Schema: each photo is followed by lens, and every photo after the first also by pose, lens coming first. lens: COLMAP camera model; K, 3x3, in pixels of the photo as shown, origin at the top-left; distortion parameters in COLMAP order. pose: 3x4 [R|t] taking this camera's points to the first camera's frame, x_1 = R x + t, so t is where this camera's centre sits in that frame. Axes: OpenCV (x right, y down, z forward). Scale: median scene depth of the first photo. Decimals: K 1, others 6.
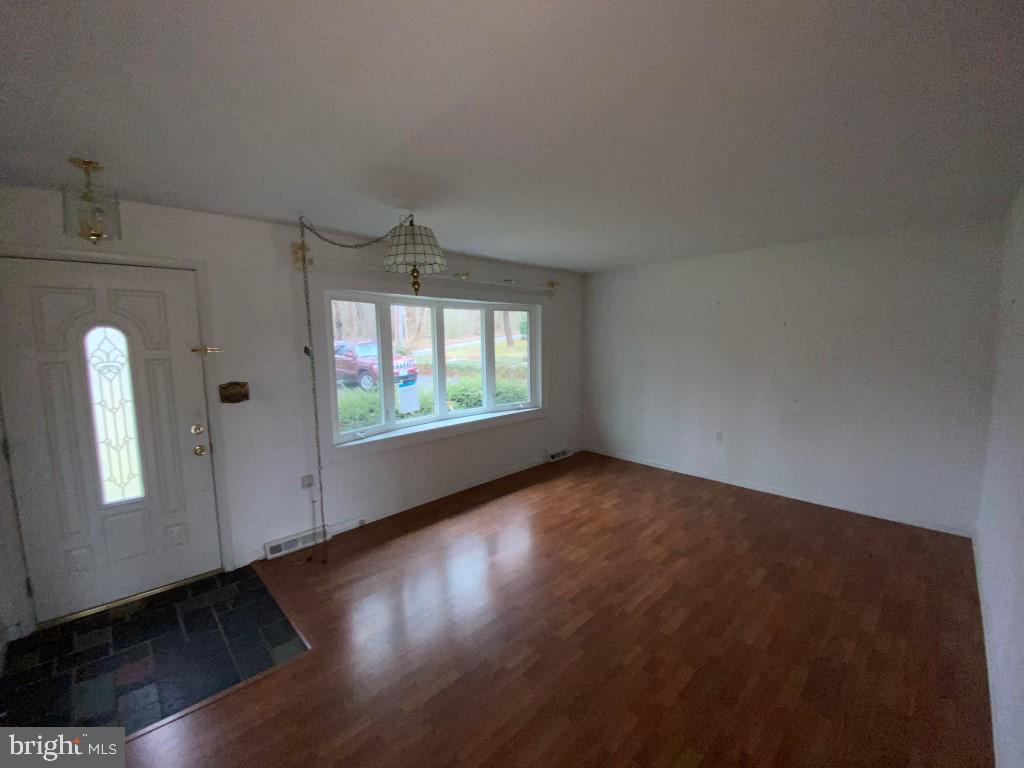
lens RADIAL K [[412.8, 0, 513.3], [0, 412.8, 382.2], [0, 0, 1]] dist [0.026357, -0.024259]
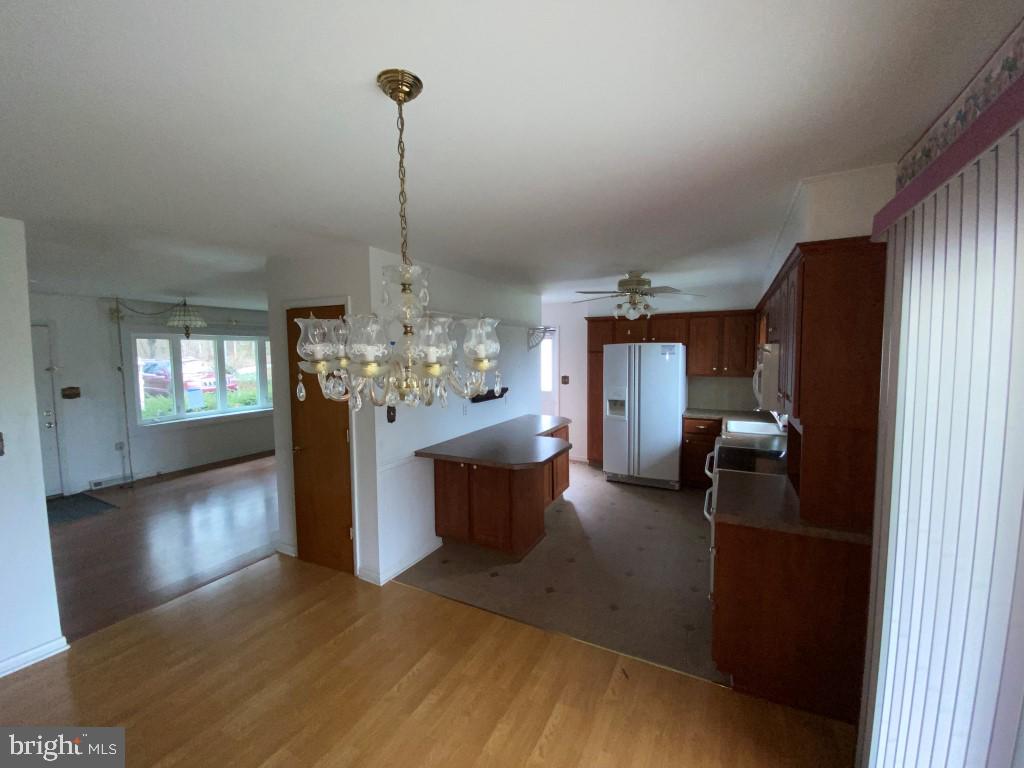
lens RADIAL K [[411.4, 0, 513.7], [0, 411.4, 381.0], [0, 0, 1]] dist [-0.025901, -0.000030]
pose [[0.945353, -0.017948, 0.325554, 0.510330], [0.031739, 0.998807, -0.037101, 0.087080], [-0.324500, 0.045407, 0.944795, -1.105503]]
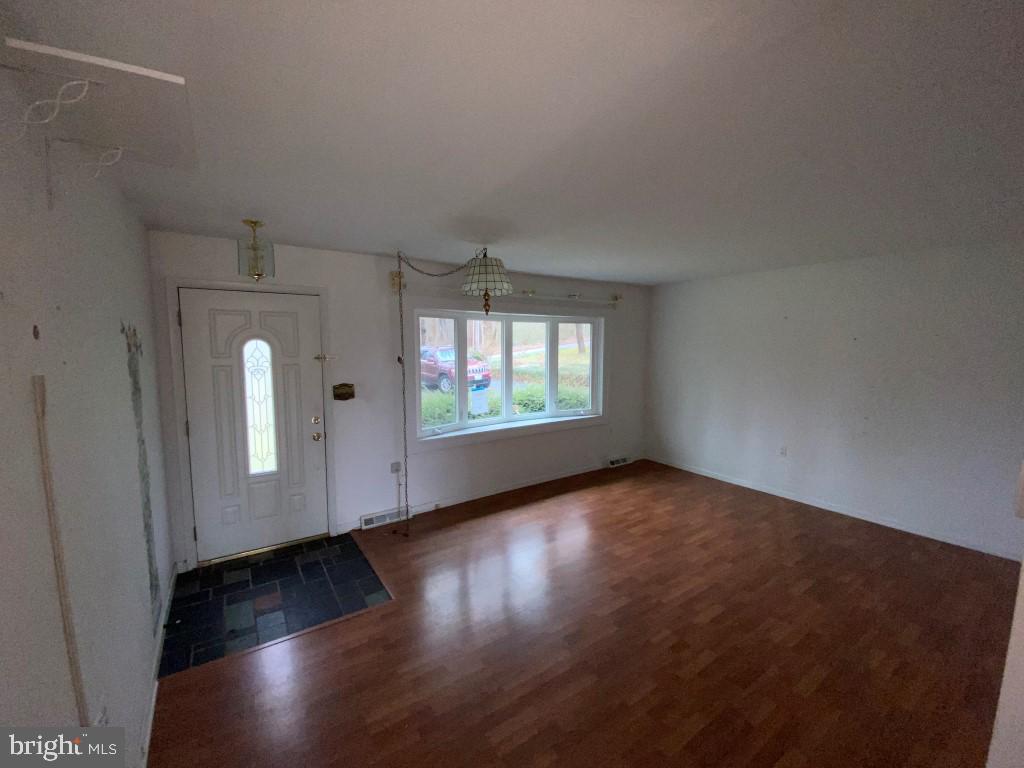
lens RADIAL K [[408.3, 0, 513.6], [0, 408.3, 377.9], [0, 0, 1]] dist [0.026011, -0.023074]
pose [[0.984194, 0.025945, -0.175181, 0.044088], [-0.030131, 0.999319, -0.021280, -0.006101], [0.174510, 0.026222, 0.984306, -0.118645]]
